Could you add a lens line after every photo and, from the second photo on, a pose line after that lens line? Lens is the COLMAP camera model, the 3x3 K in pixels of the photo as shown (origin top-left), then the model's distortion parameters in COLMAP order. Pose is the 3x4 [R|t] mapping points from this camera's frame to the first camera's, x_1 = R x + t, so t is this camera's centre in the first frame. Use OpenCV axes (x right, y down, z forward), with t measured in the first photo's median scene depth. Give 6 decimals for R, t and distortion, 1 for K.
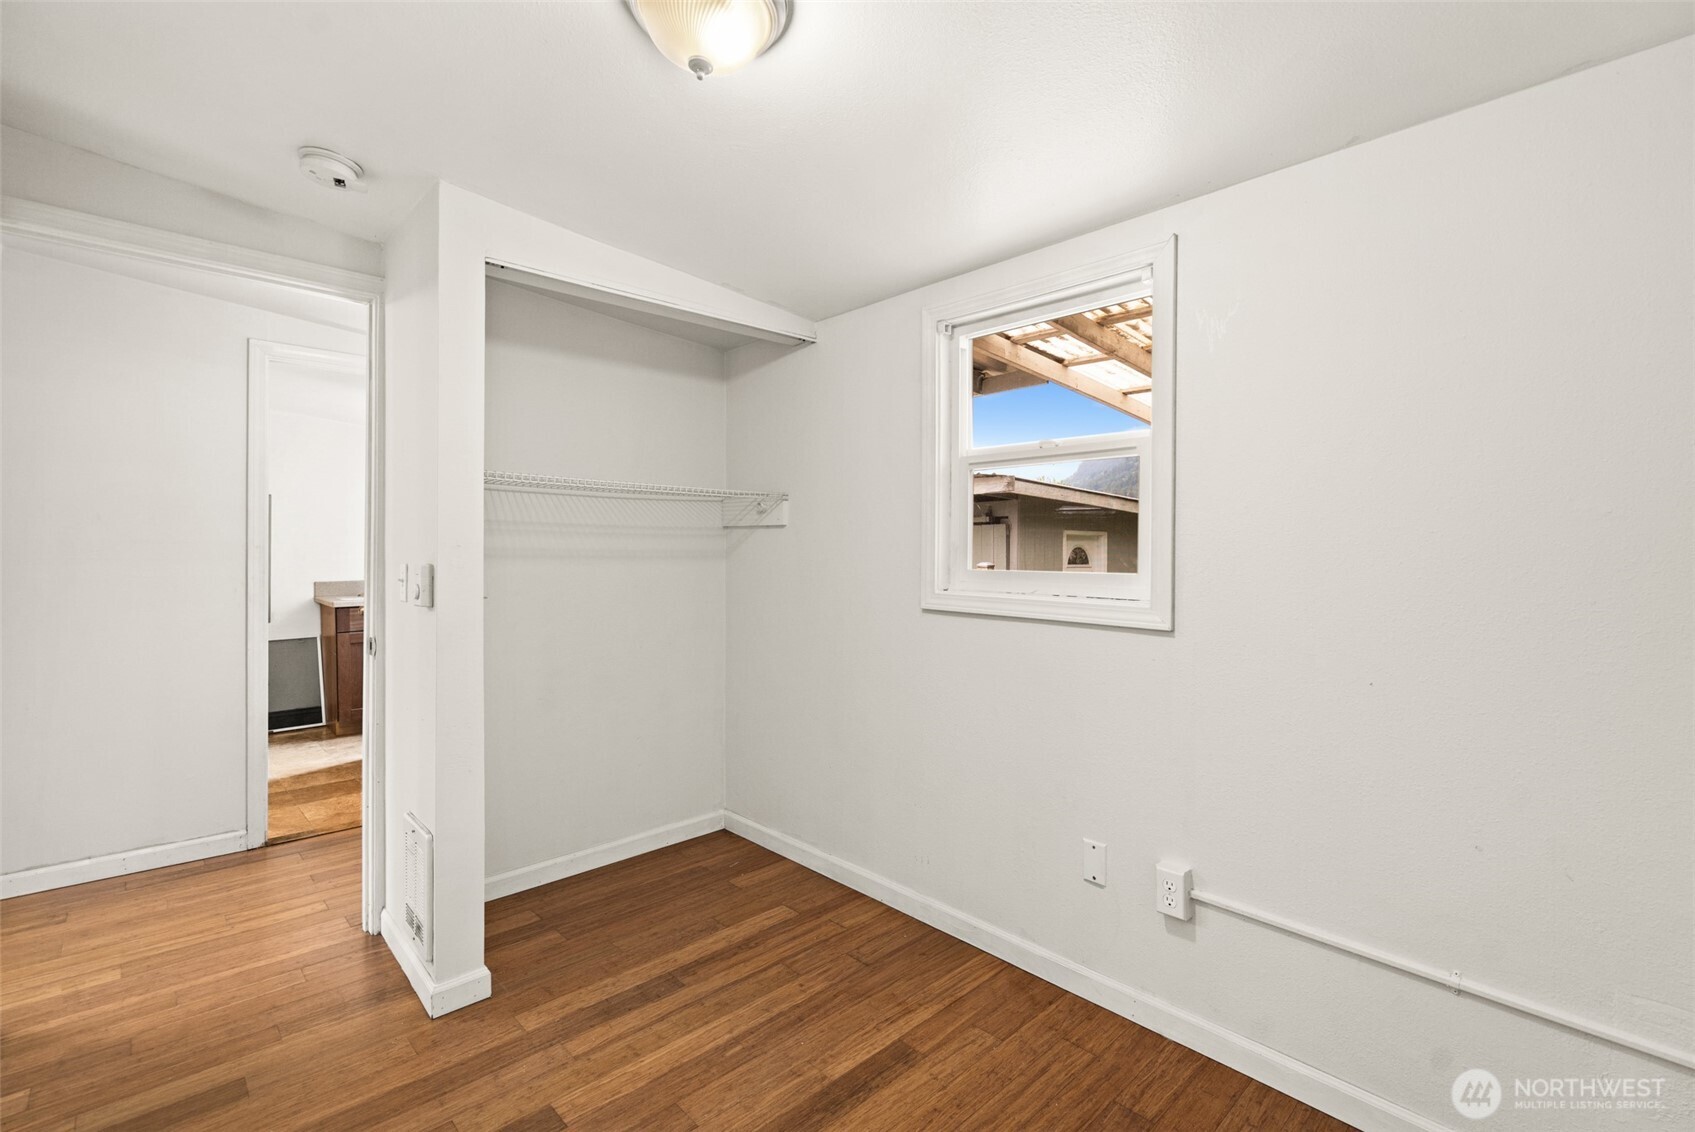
lens RADIAL K [[767.7, 0, 847.5], [0, 767.7, 566.0], [0, 0, 1]] dist [-0.001397, 0.001422]
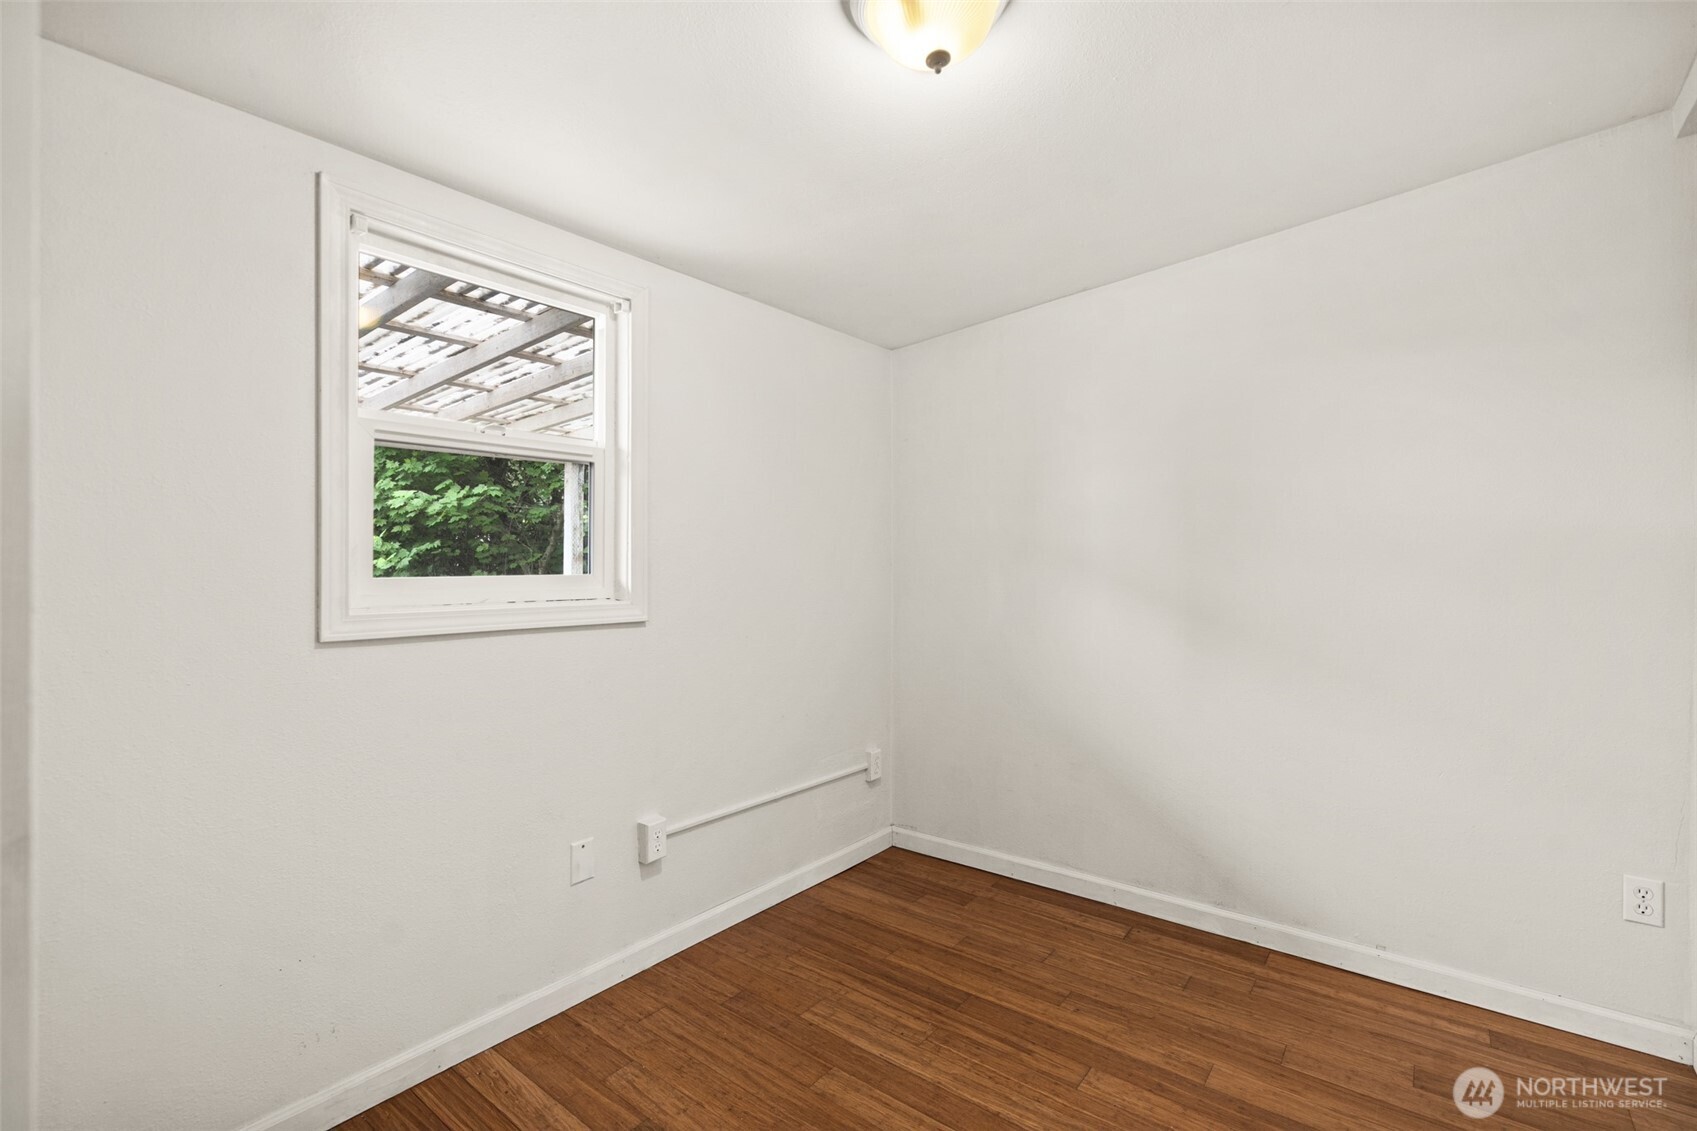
lens RADIAL K [[768.6, 0, 848.5], [0, 768.6, 565.5], [0, 0, 1]] dist [-0.001397, 0.001422]
pose [[-0.152896, -0.016511, 0.988104, -0.781395], [0.012668, 0.999746, 0.018666, -0.018388], [-0.988161, 0.015371, -0.152648, 0.867309]]
